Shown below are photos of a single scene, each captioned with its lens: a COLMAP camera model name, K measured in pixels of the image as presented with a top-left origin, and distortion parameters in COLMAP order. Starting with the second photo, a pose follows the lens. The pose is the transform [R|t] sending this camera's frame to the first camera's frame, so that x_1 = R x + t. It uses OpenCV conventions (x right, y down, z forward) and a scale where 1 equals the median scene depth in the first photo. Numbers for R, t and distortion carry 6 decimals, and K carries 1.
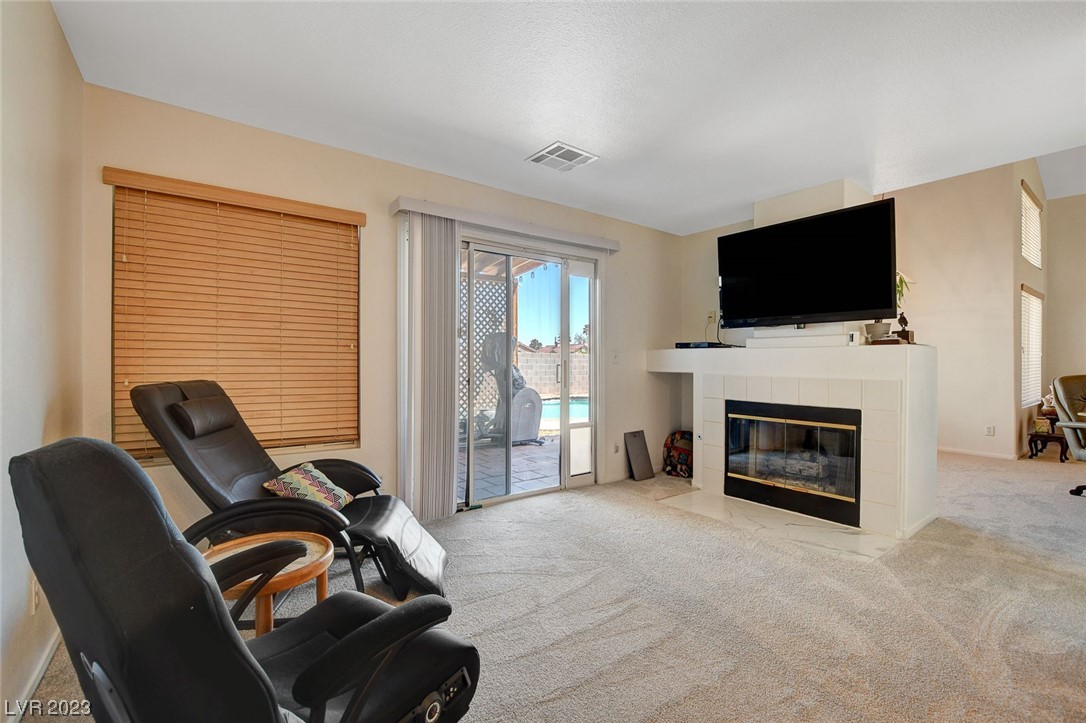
lens RADIAL K [[476.6, 0, 545.0], [0, 476.6, 363.0], [0, 0, 1]] dist [-0.015334, 0.000021]
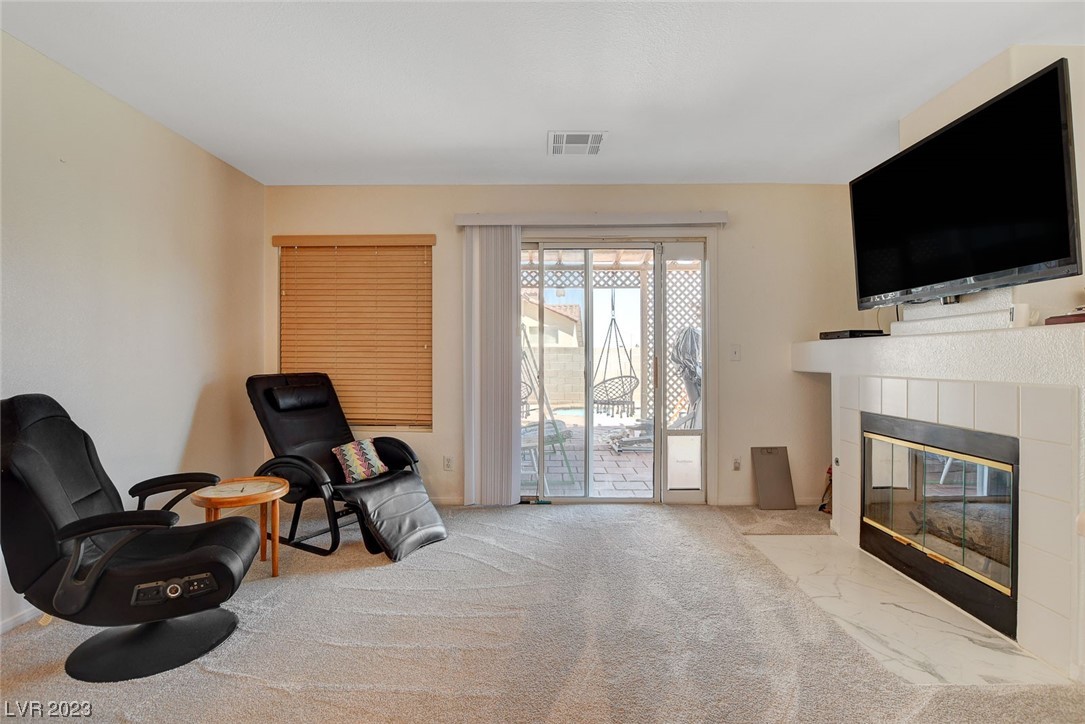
lens RADIAL K [[505.8, 0, 539.5], [0, 505.8, 358.8], [0, 0, 1]] dist [-0.021782, 0.000267]
pose [[0.789163, -0.006286, -0.614151, 0.570666], [0.002344, 0.999971, -0.007223, 0.004904], [0.614179, 0.004260, 0.789155, 0.160558]]
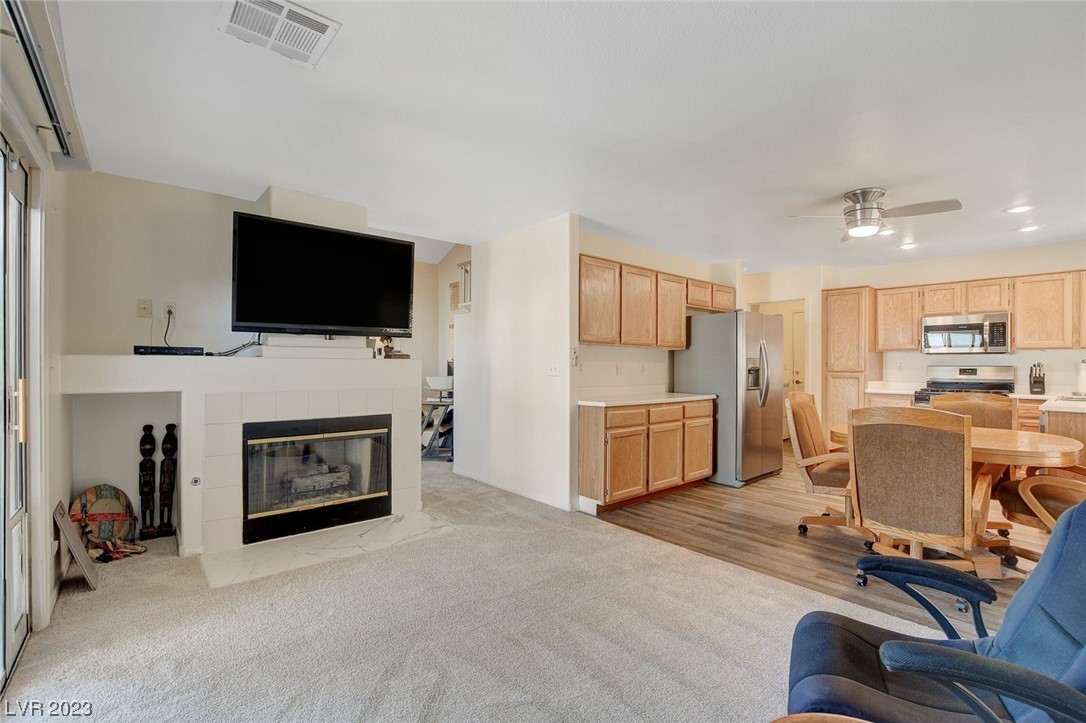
lens RADIAL K [[476.6, 0, 545.0], [0, 476.6, 363.0], [0, 0, 1]] dist [-0.015334, 0.000021]
pose [[-0.052332, -0.002089, 0.998628, -0.525364], [-0.002291, 0.999995, 0.001972, -0.030172], [-0.998627, -0.002185, -0.052337, 0.678650]]
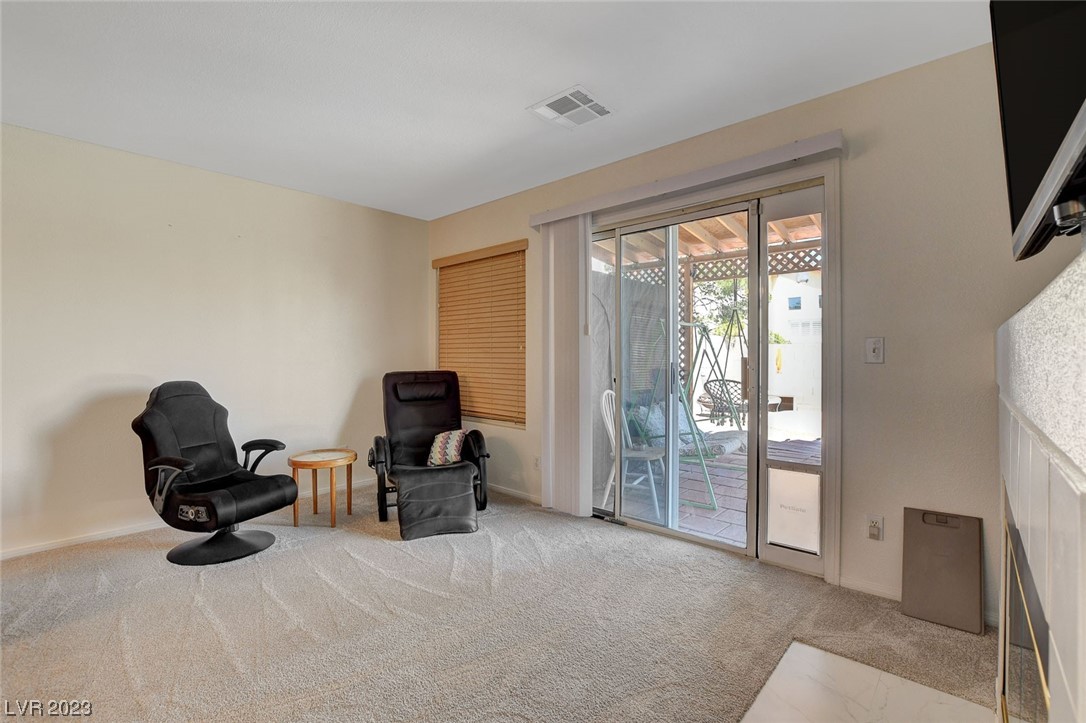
lens RADIAL K [[476.6, 0, 545.0], [0, 476.6, 363.0], [0, 0, 1]] dist [-0.015334, 0.000021]
pose [[0.197561, 0.004609, -0.980280, 0.790608], [-0.003699, 0.999985, 0.003957, -0.000108], [0.980284, 0.002844, 0.197575, 0.768885]]
